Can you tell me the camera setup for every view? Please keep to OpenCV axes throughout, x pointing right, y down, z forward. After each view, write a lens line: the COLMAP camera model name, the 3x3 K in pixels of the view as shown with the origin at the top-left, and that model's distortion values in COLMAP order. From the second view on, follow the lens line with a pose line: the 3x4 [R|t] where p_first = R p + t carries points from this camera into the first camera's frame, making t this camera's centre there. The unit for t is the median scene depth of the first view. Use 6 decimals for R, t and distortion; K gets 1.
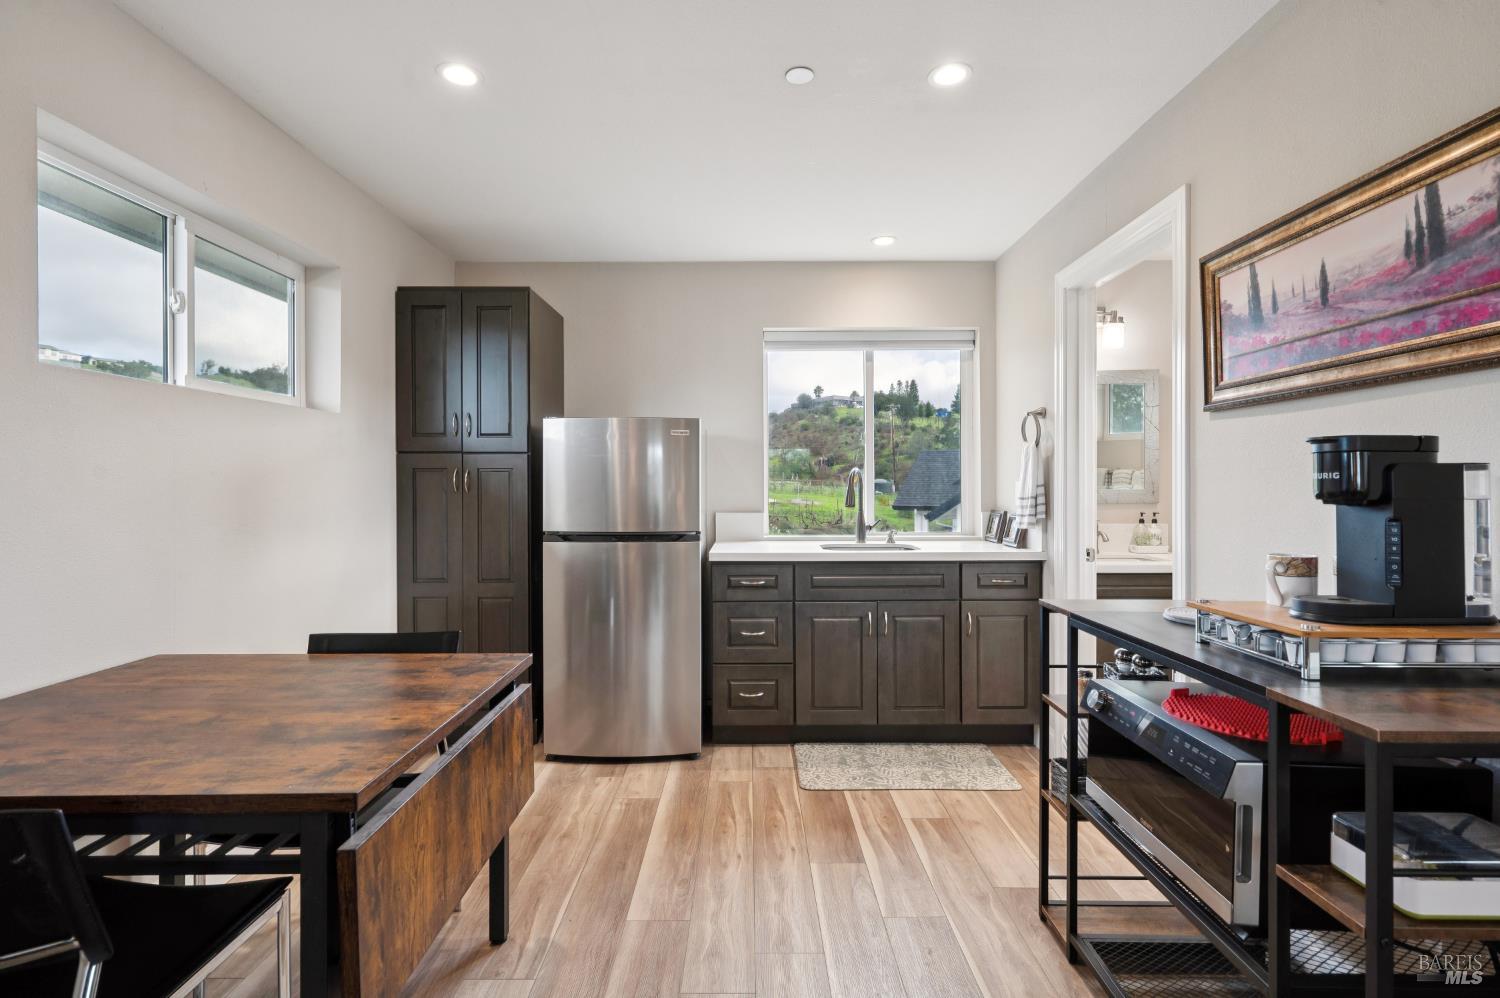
lens RADIAL K [[716.9, 0, 750.0], [0, 716.9, 484.3], [0, 0, 1]] dist [0.018229, 0.000082]
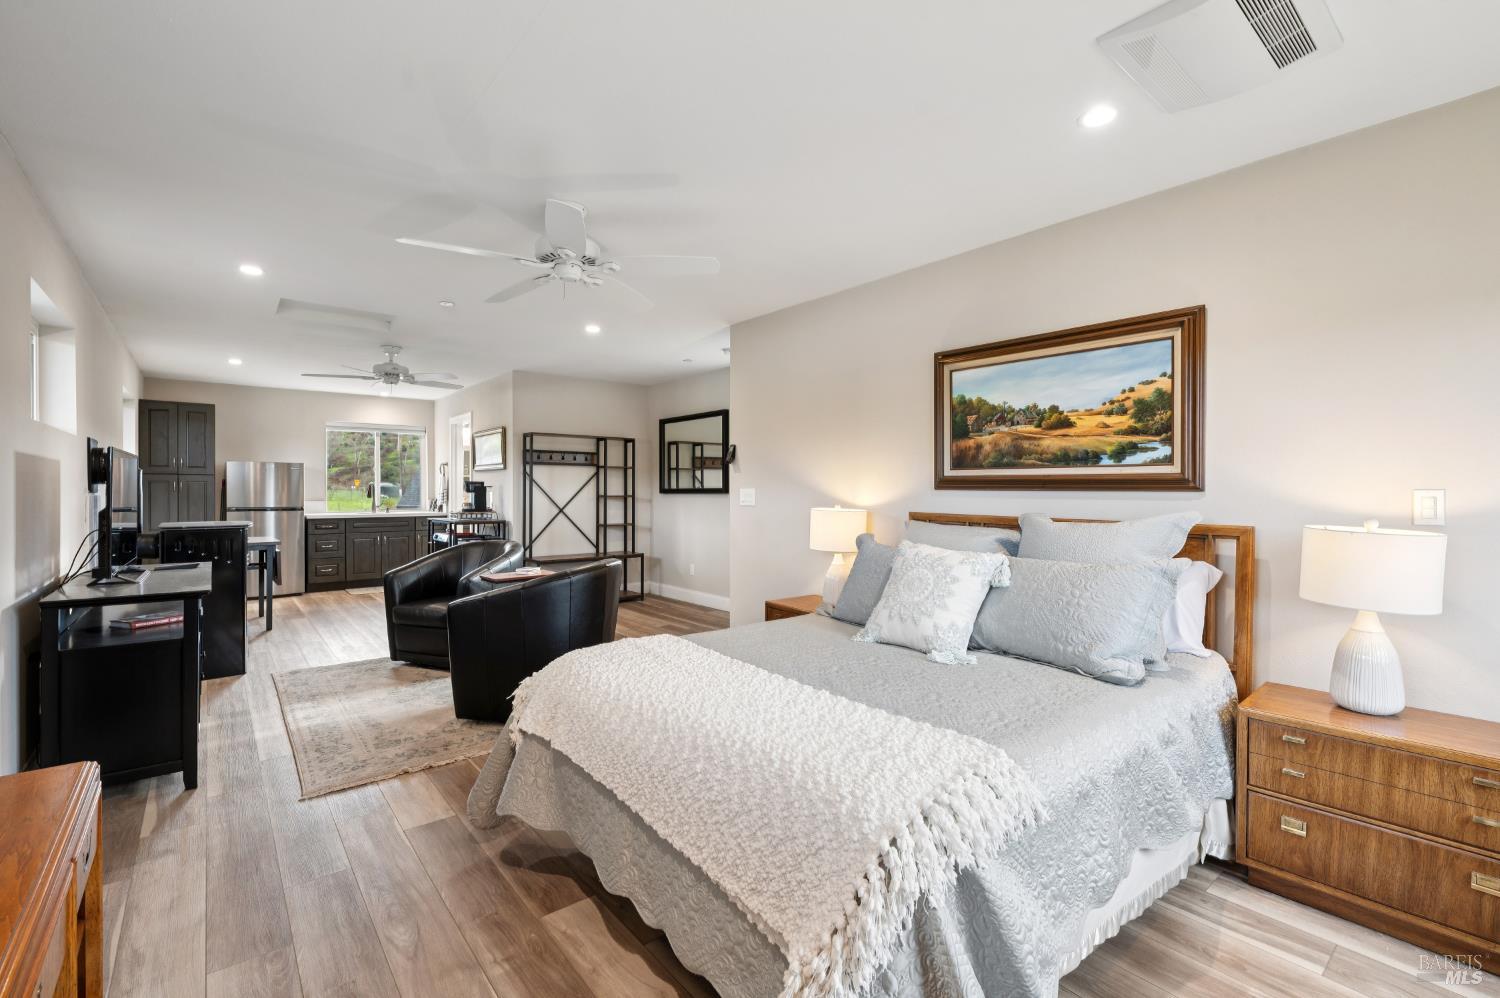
lens RADIAL K [[664.4, 0, 750.4], [0, 664.4, 492.2], [0, 0, 1]] dist [0.000816, 0.000653]
pose [[0.777386, 0.001040, 0.629024, -0.314855], [-0.005427, 0.999973, 0.005053, -0.006290], [-0.629001, -0.007342, 0.777370, -1.806302]]
